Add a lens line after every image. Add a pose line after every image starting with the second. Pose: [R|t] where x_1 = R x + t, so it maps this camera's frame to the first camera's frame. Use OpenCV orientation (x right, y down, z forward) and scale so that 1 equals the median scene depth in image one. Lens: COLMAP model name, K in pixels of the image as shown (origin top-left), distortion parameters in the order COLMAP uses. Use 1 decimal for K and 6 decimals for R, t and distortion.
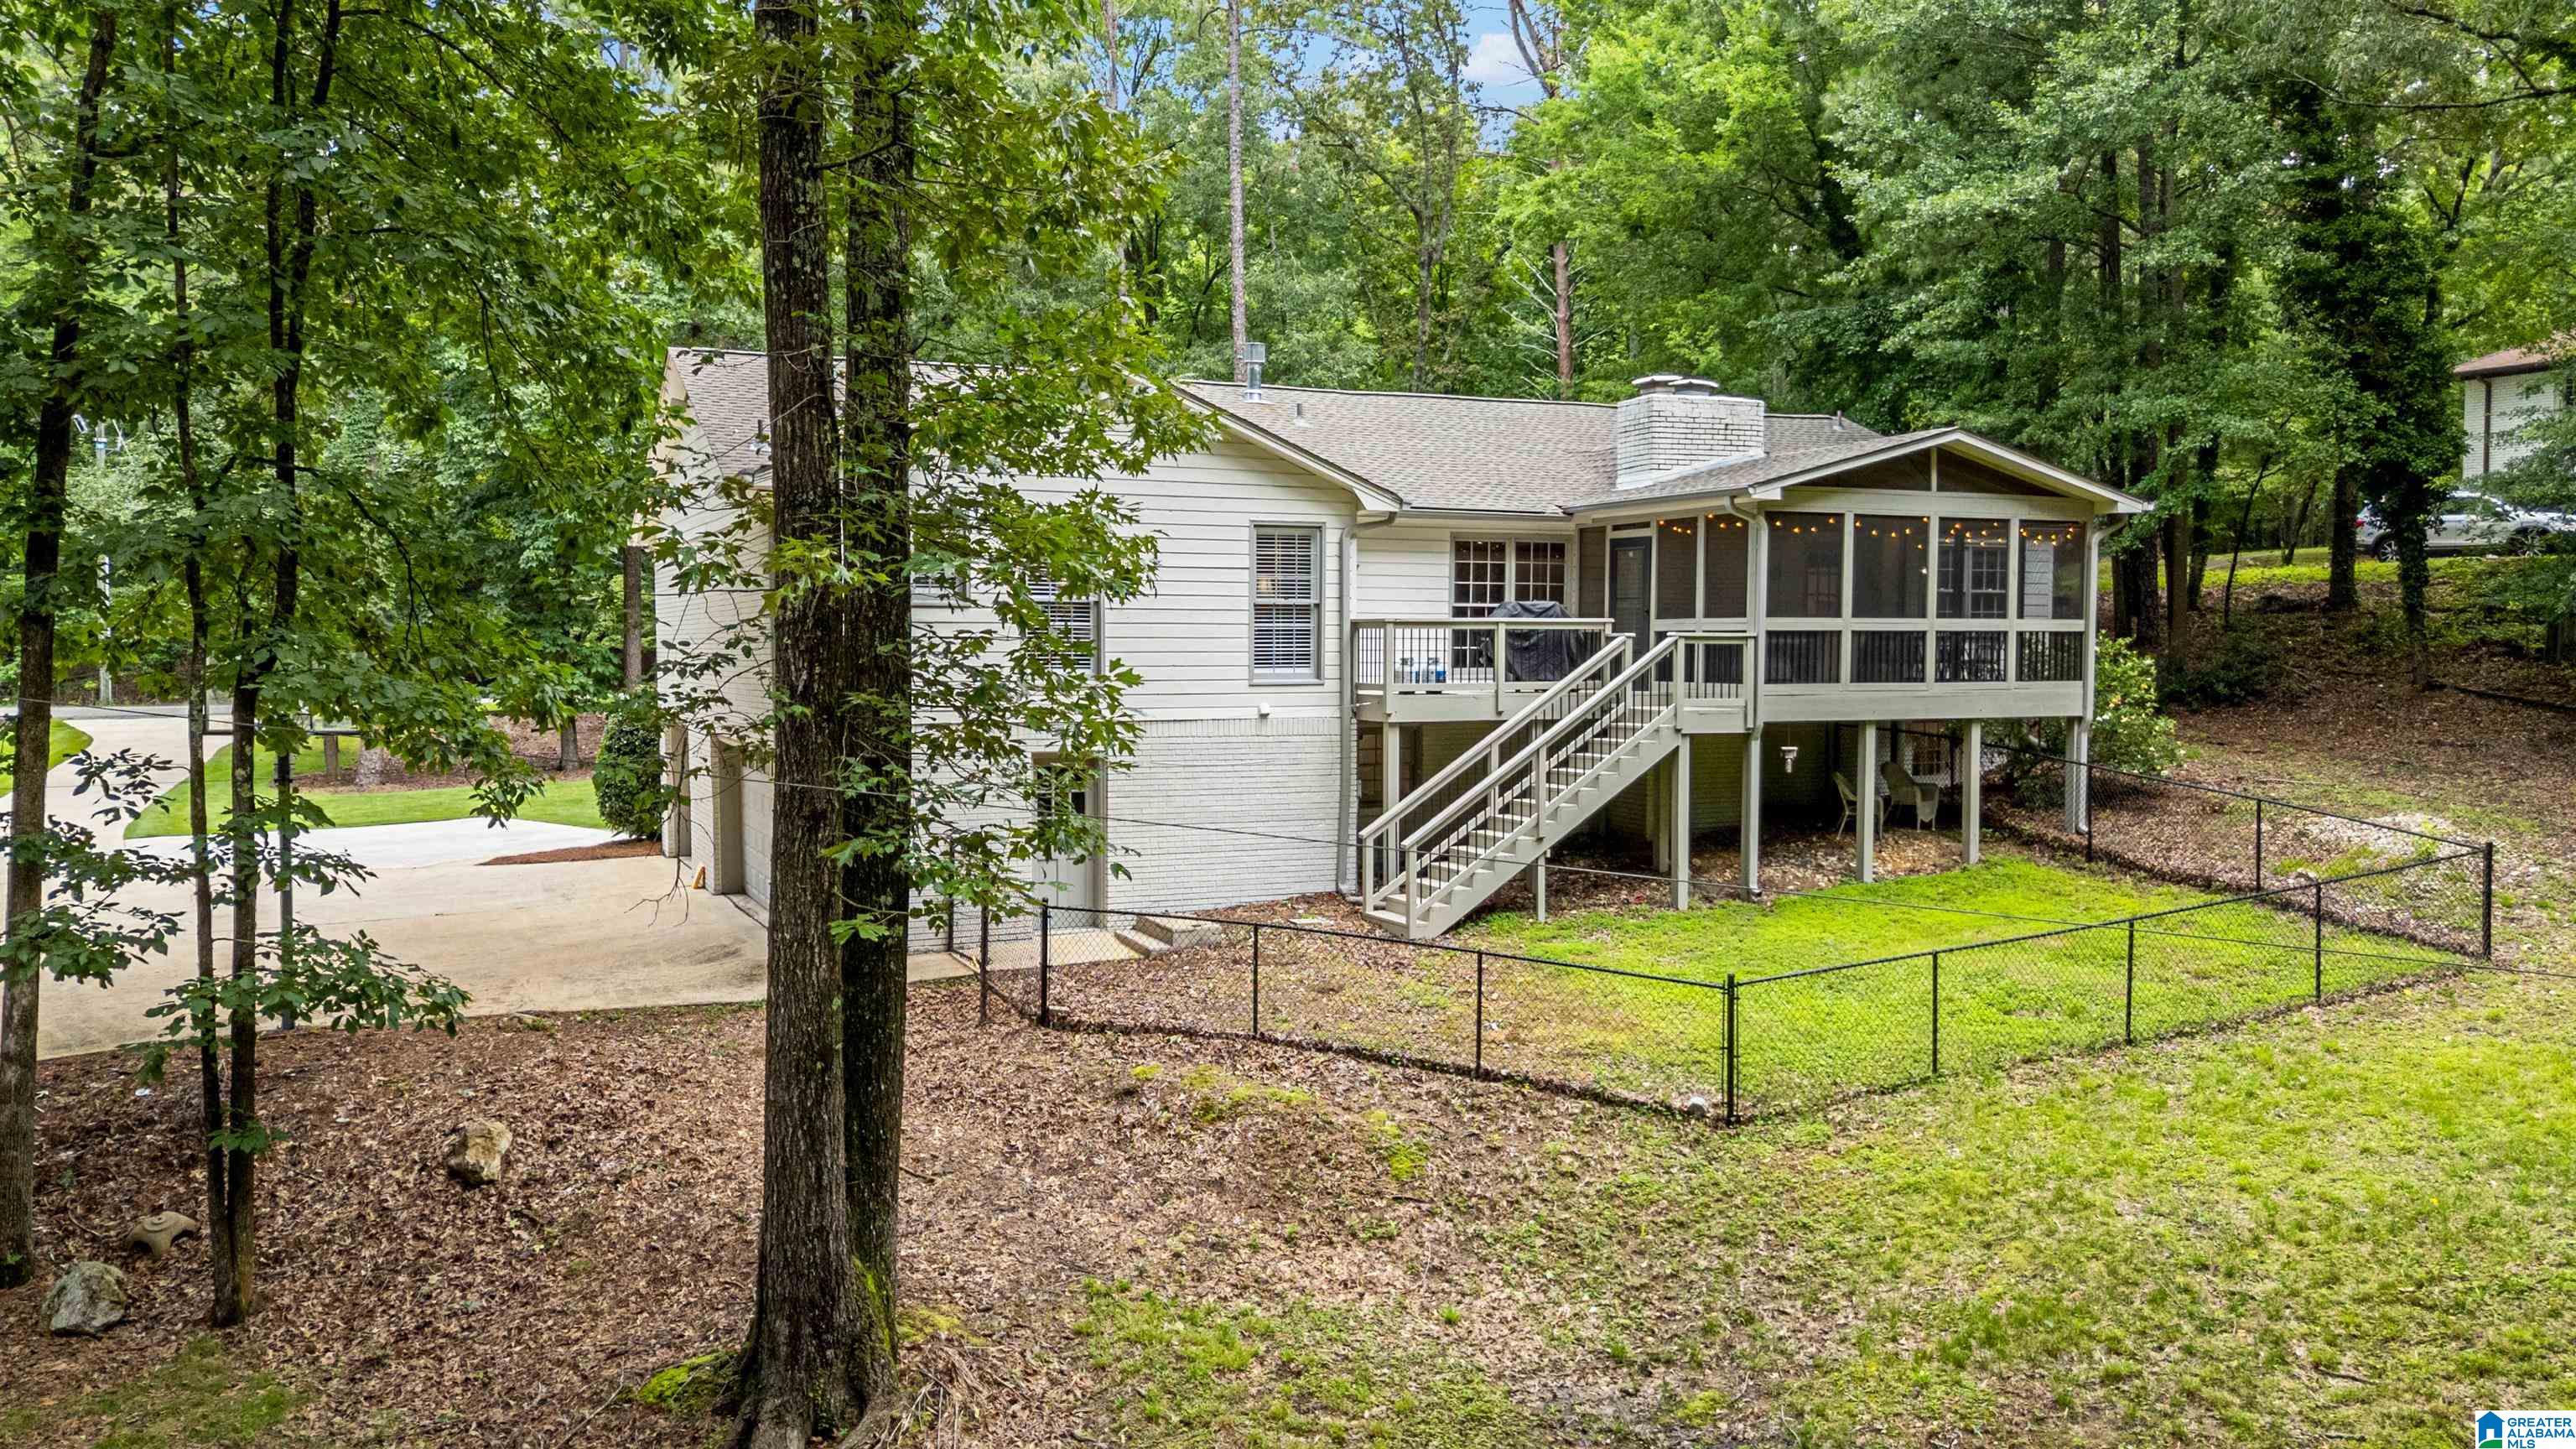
lens RADIAL K [[1878.4, 0, 1294.7], [0, 1878.4, 713.5], [0, 0, 1]] dist [0.092137, -0.078658]
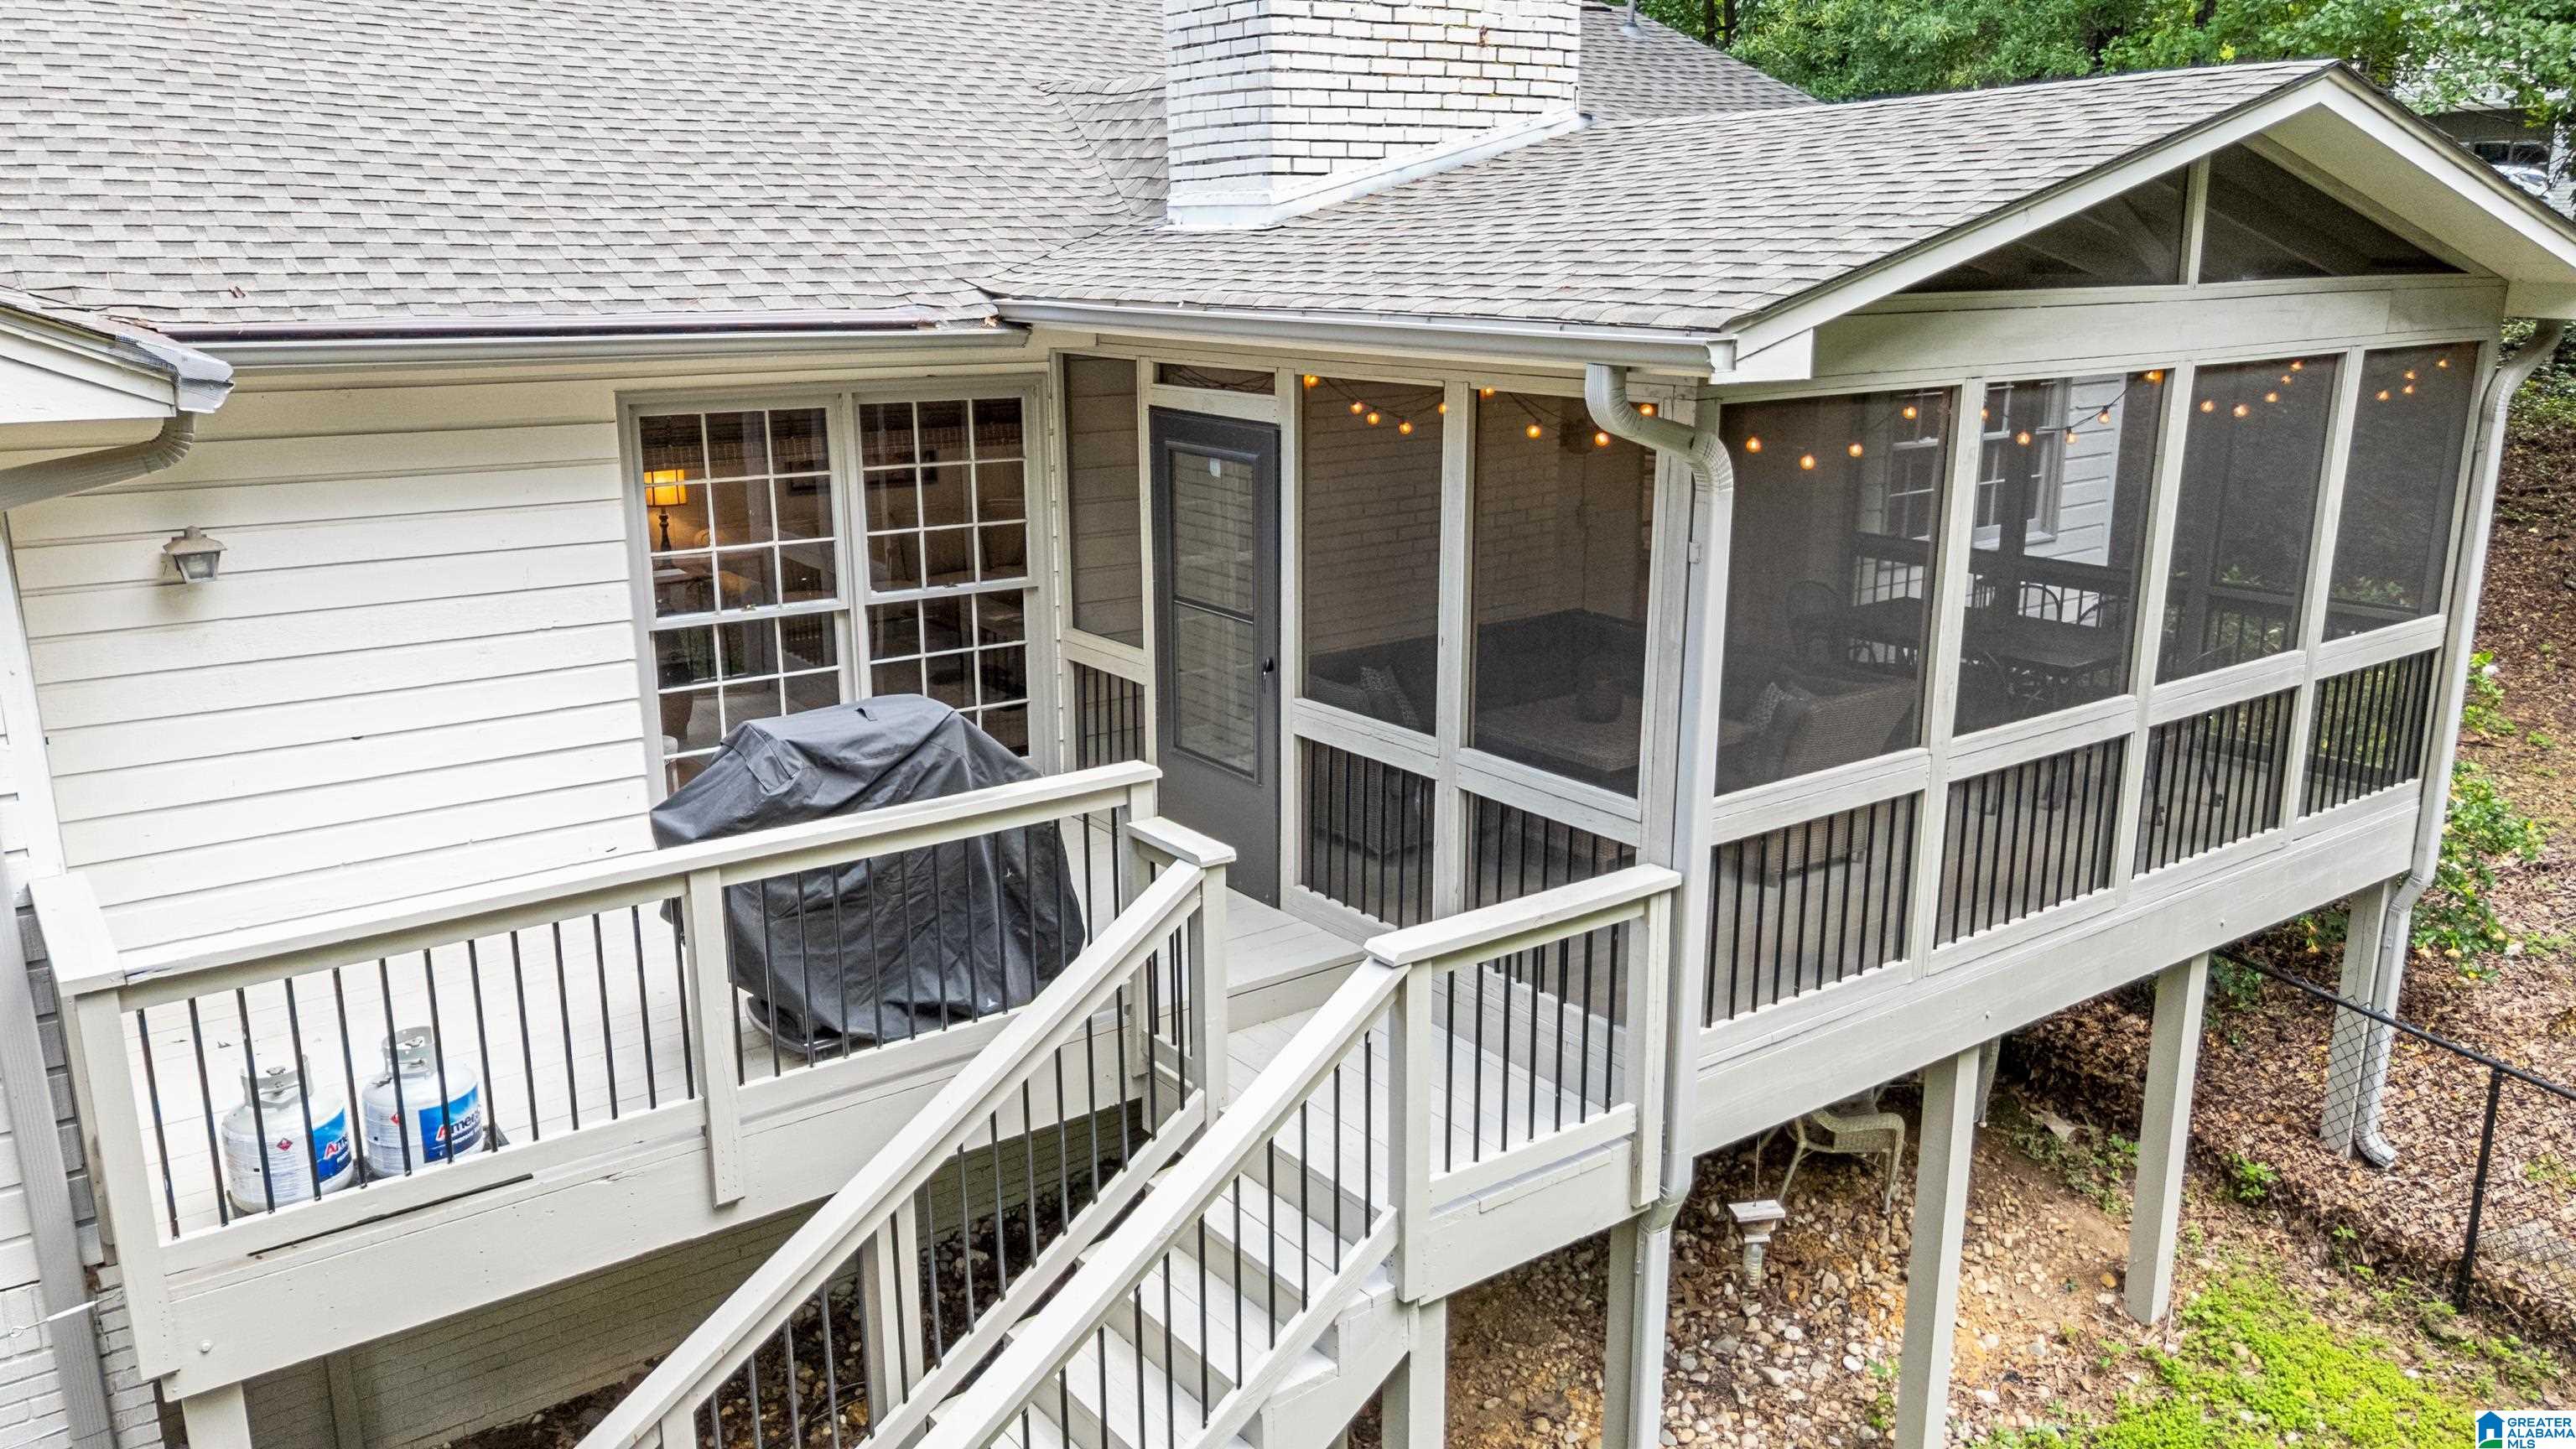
lens RADIAL K [[1878.4, 0, 1294.7], [0, 1878.4, 713.5], [0, 0, 1]] dist [0.092137, -0.078658]
pose [[0.977517, -0.055559, 0.203403, 0.136024], [0.012238, 0.977985, 0.208317, -0.118442], [-0.210499, -0.201144, 0.956677, 0.747559]]
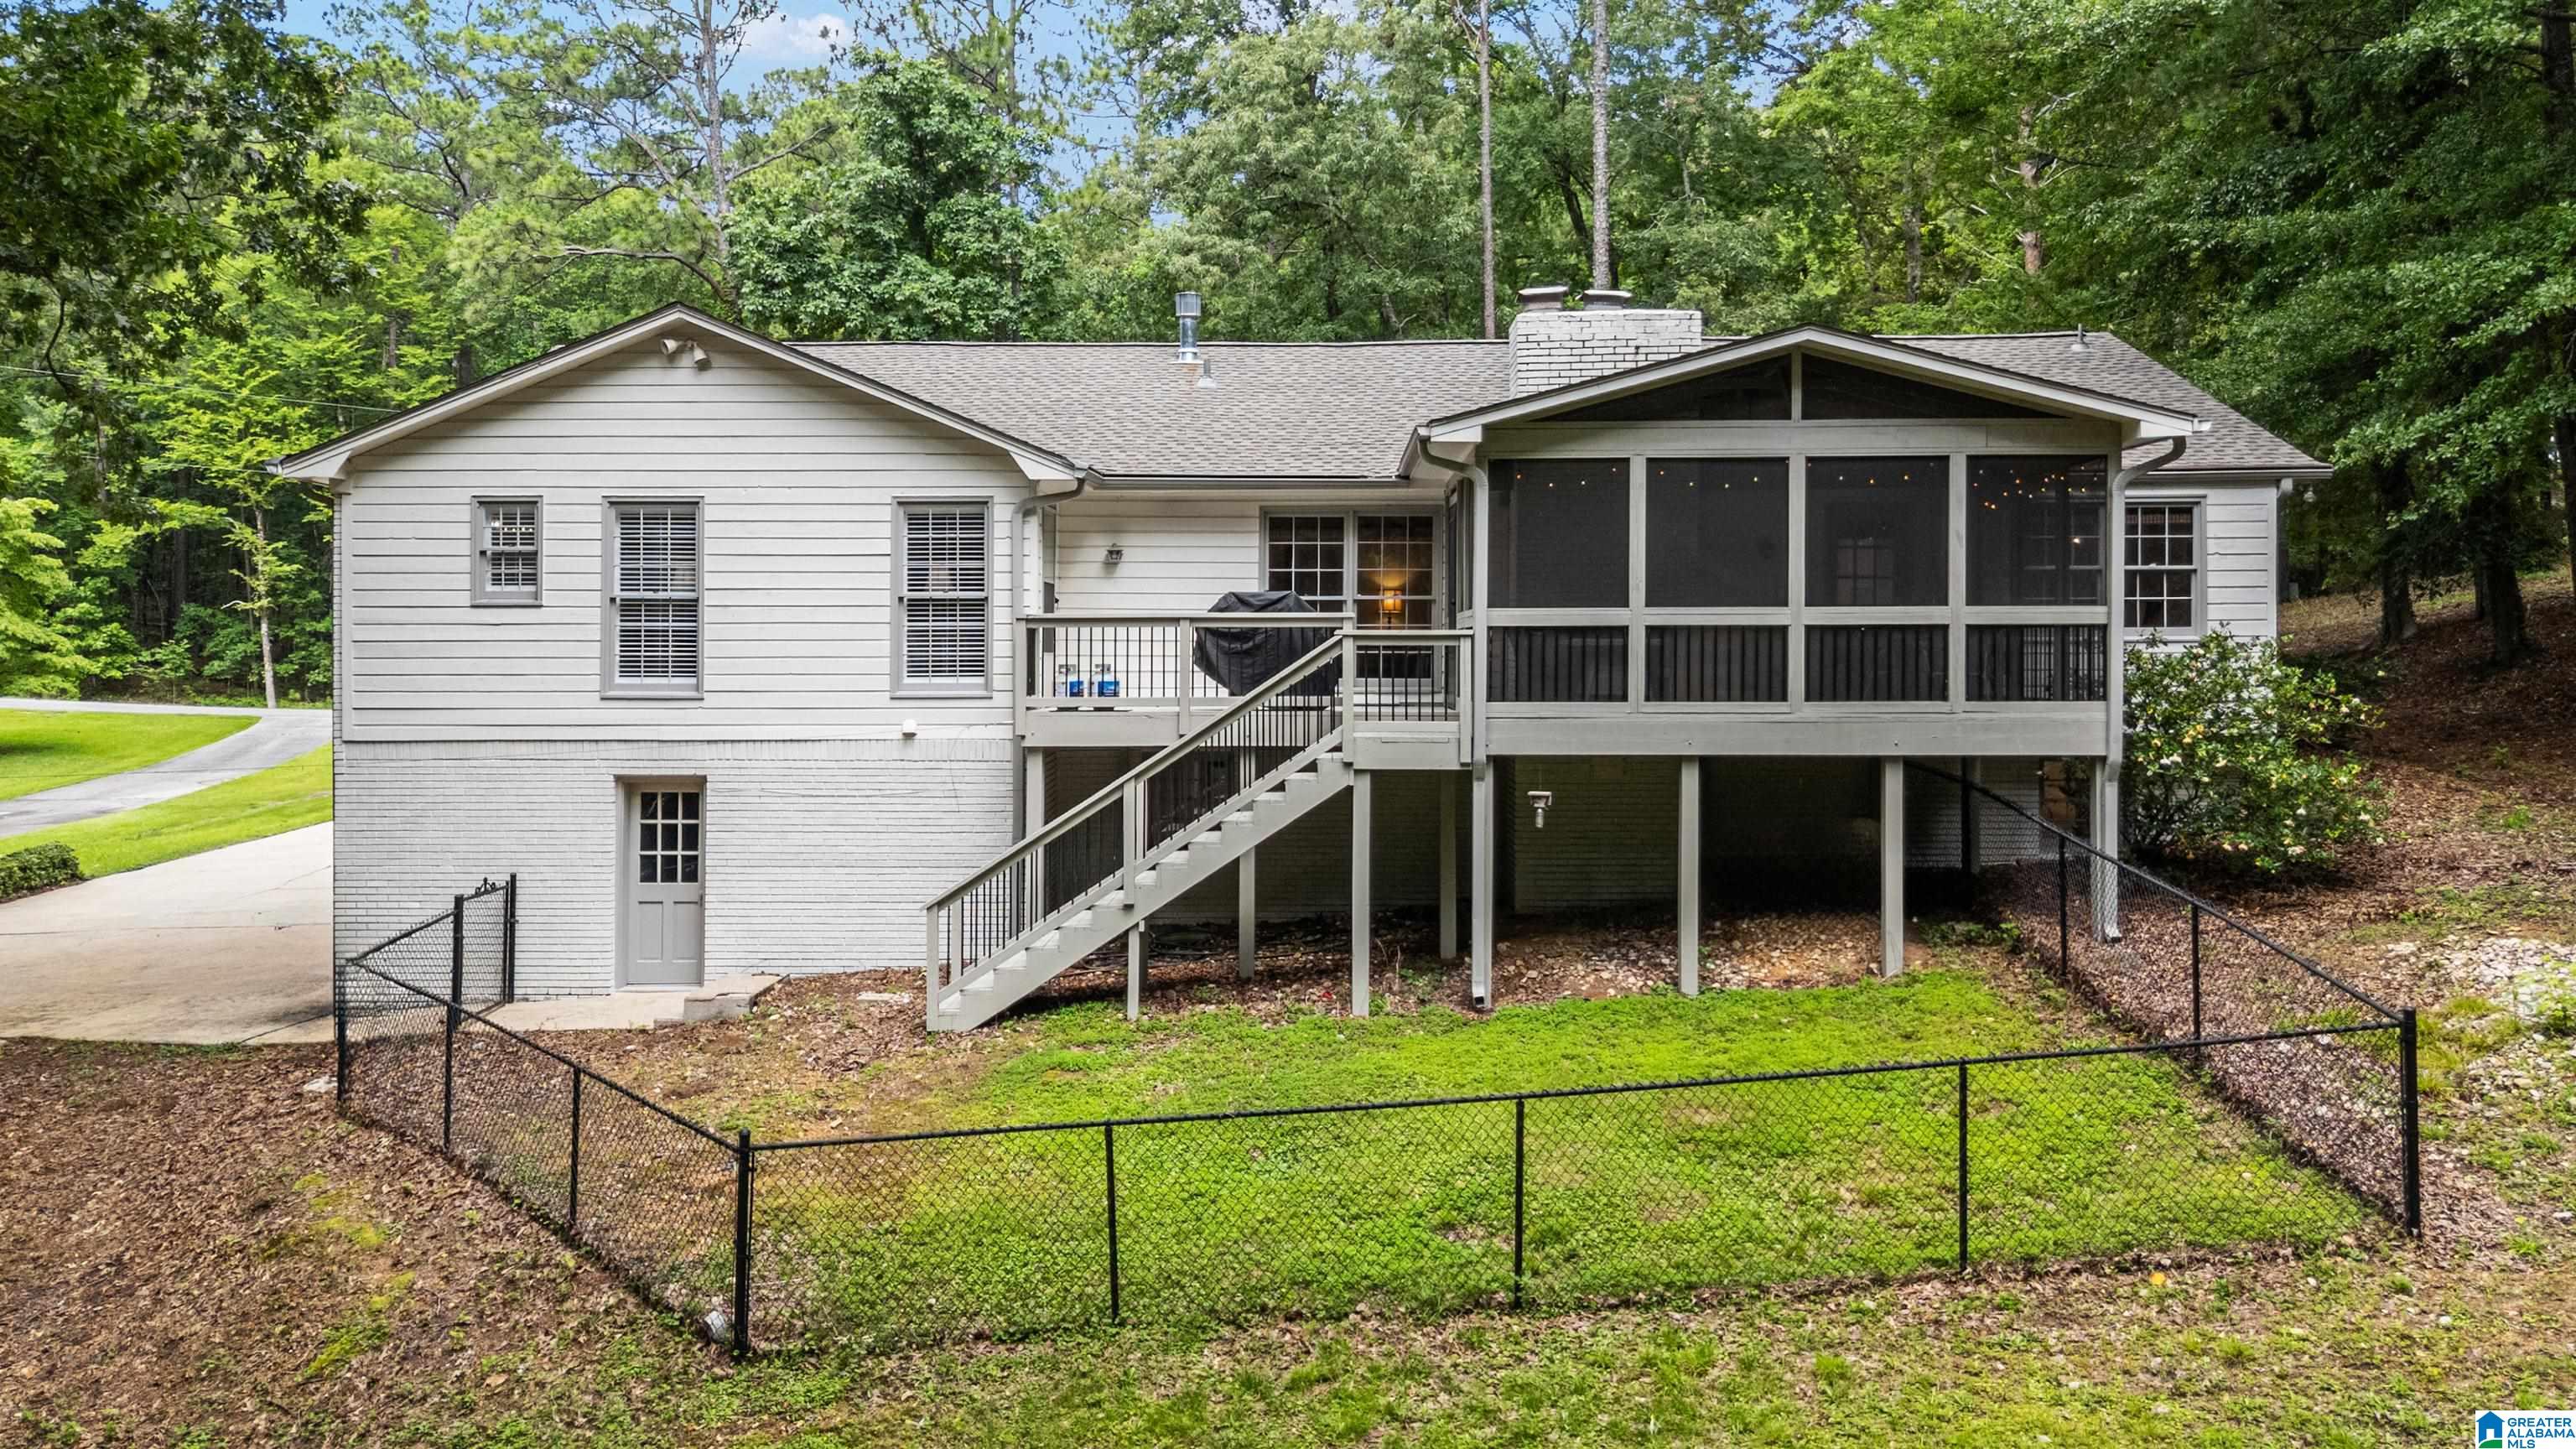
lens RADIAL K [[1940.5, 0, 1287.9], [0, 1940.5, 638.0], [0, 0, 1]] dist [0.123645, -0.087937]
pose [[0.902175, -0.006497, -0.431321, 0.488319], [-0.012928, 0.999030, -0.042090, -0.007521], [0.431177, 0.043549, 0.901216, 0.302168]]
